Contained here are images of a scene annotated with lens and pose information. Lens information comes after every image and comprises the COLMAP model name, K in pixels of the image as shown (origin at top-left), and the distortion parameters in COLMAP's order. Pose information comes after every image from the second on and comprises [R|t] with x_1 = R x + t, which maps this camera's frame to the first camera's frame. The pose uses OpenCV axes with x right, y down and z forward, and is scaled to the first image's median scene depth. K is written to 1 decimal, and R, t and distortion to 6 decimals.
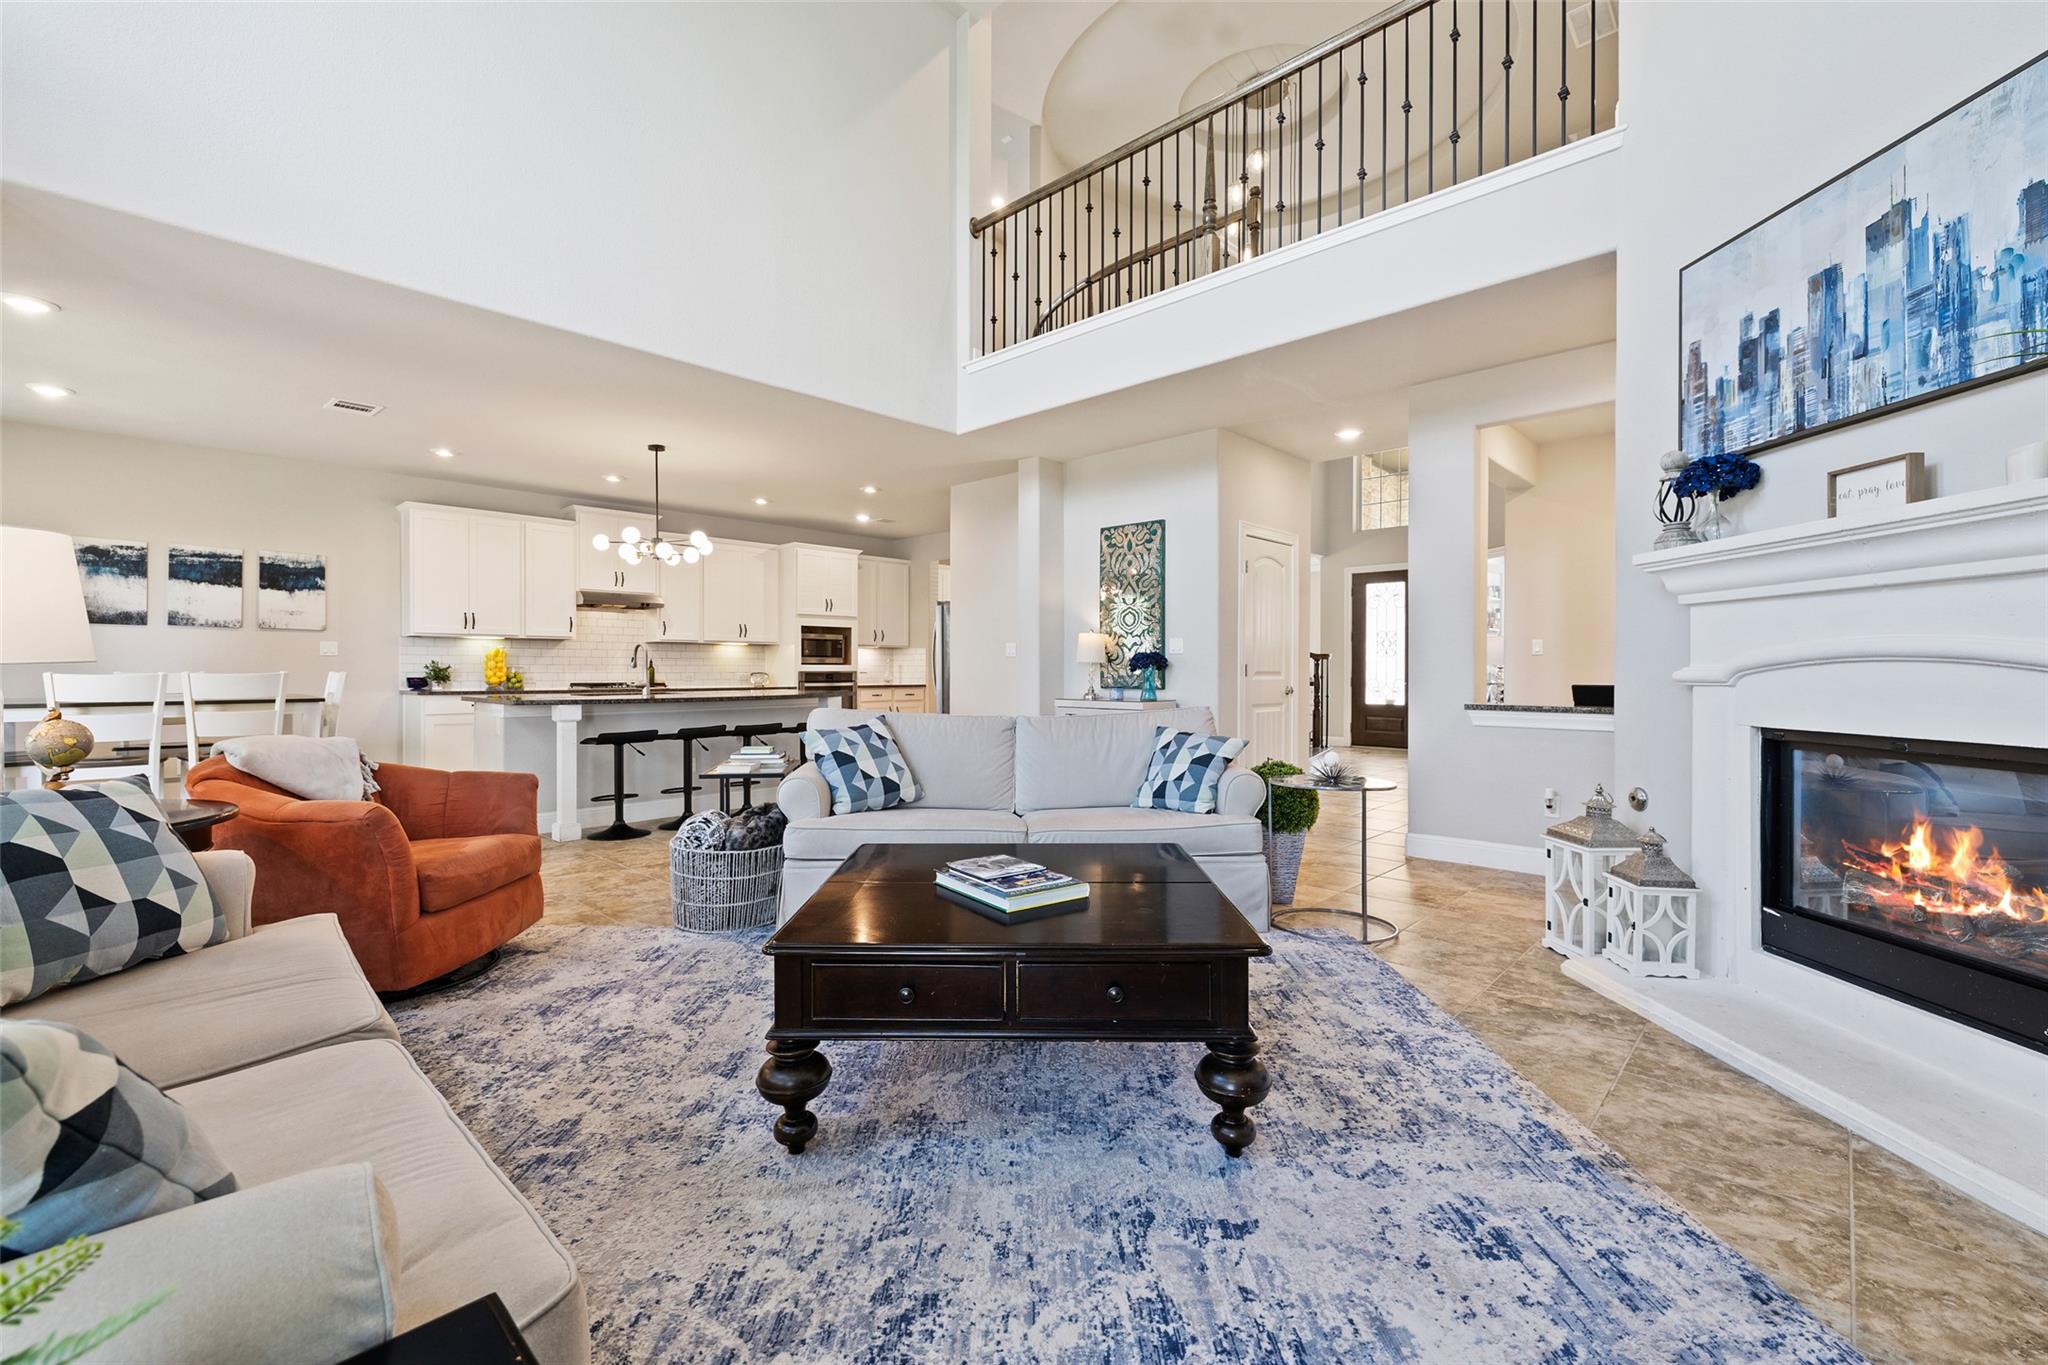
lens RADIAL K [[877.4, 0, 1017.4], [0, 877.4, 674.0], [0, 0, 1]] dist [0.003647, 0.000377]
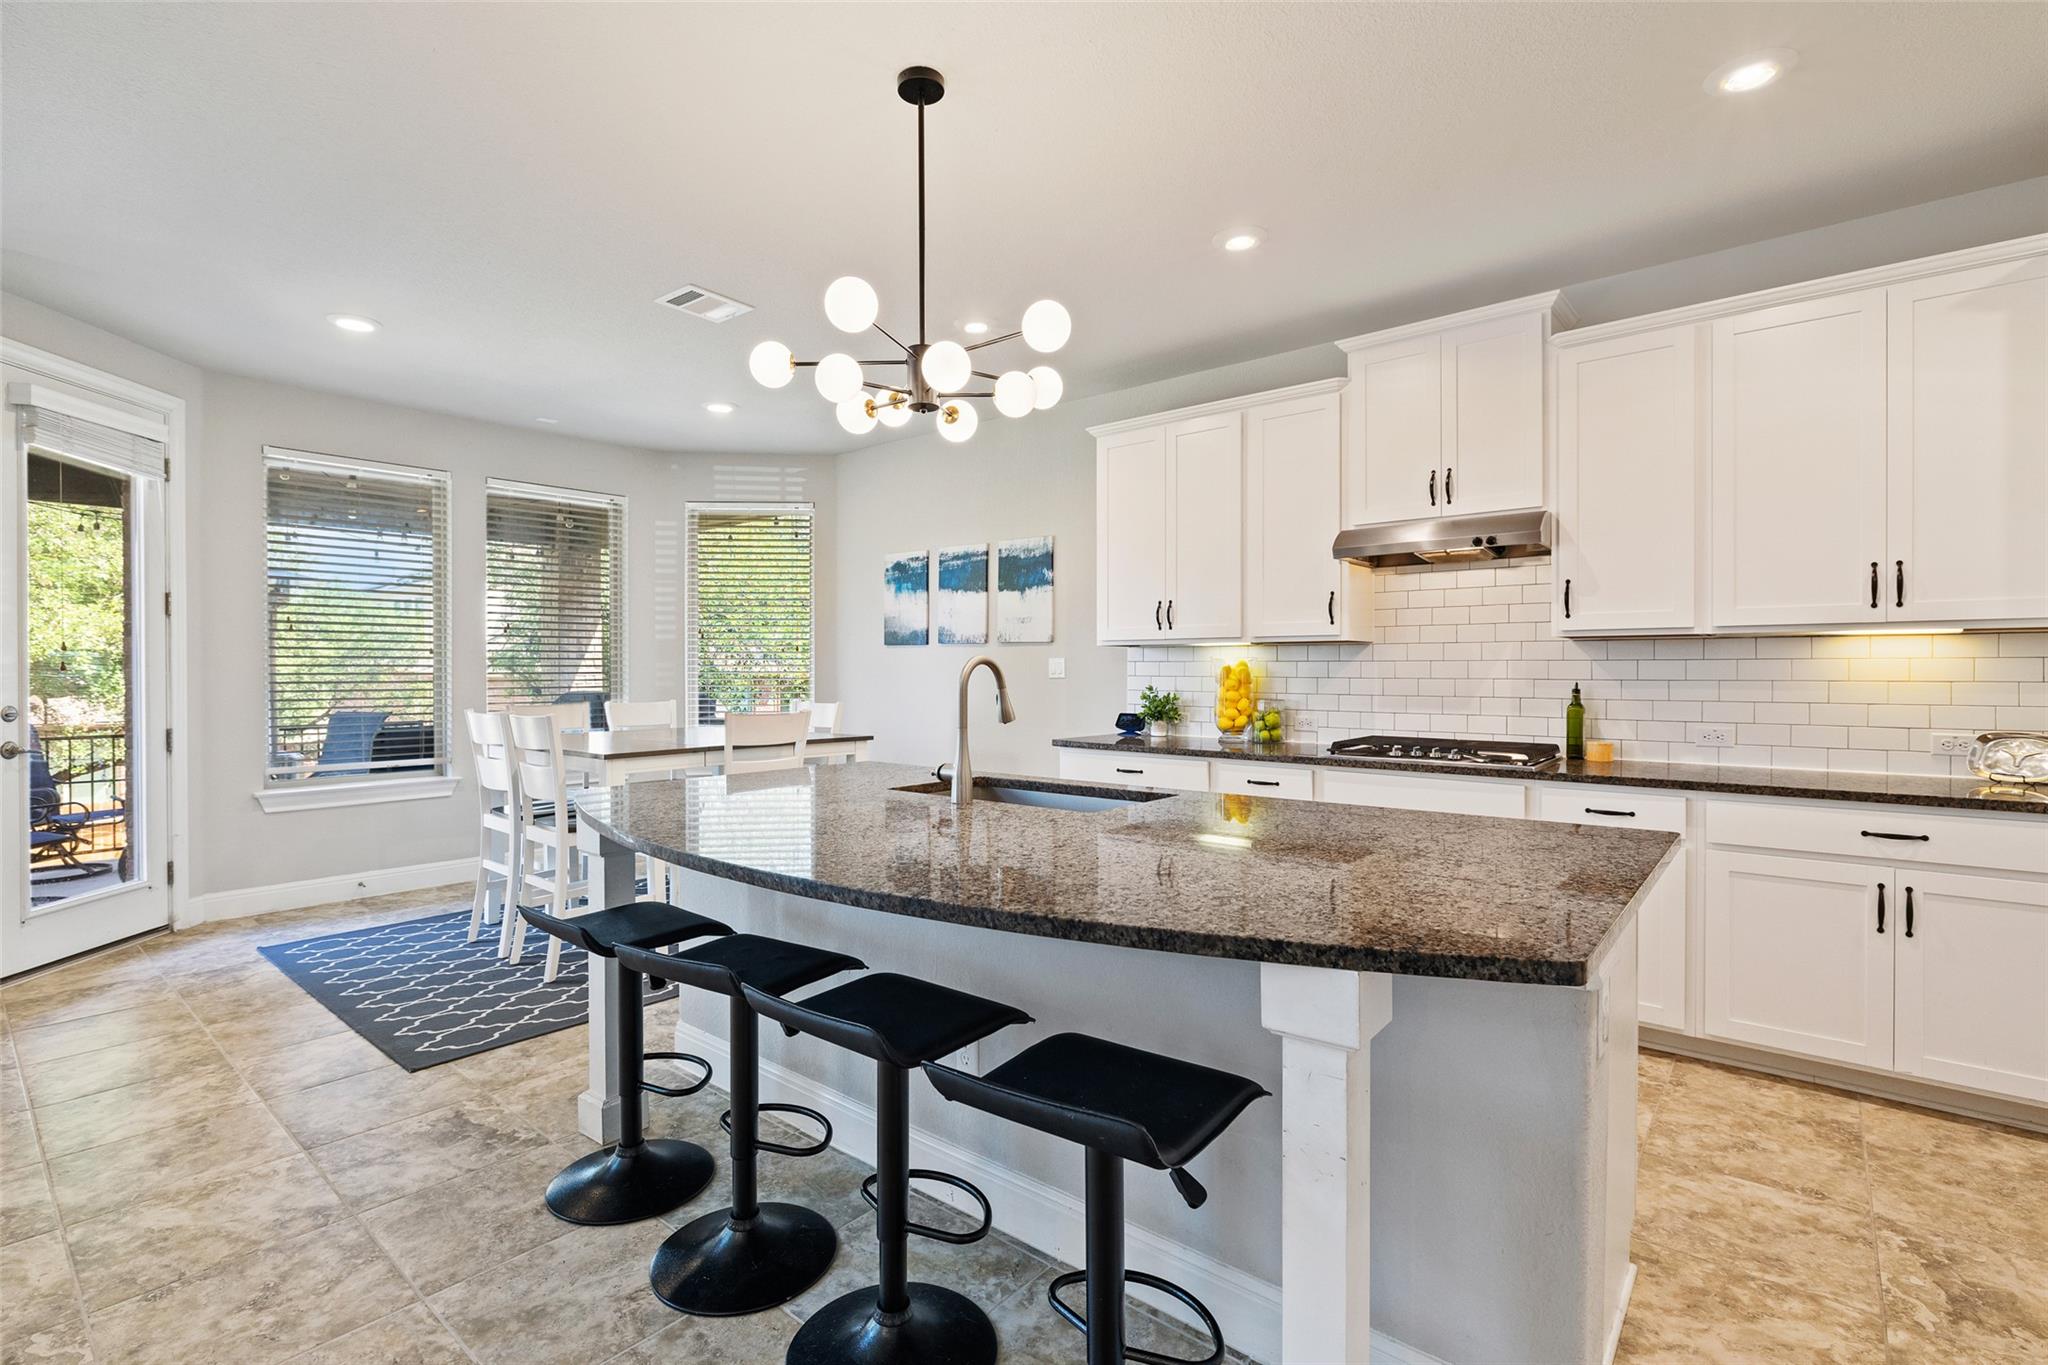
lens RADIAL K [[922.7, 0, 1026.8], [0, 922.7, 672.3], [0, 0, 1]] dist [-0.001494, 0.000400]
pose [[0.074715, 0.002927, -0.997201, -0.128475], [-0.003188, 0.999991, 0.002696, -0.064387], [0.997200, 0.002978, 0.074724, 2.178863]]
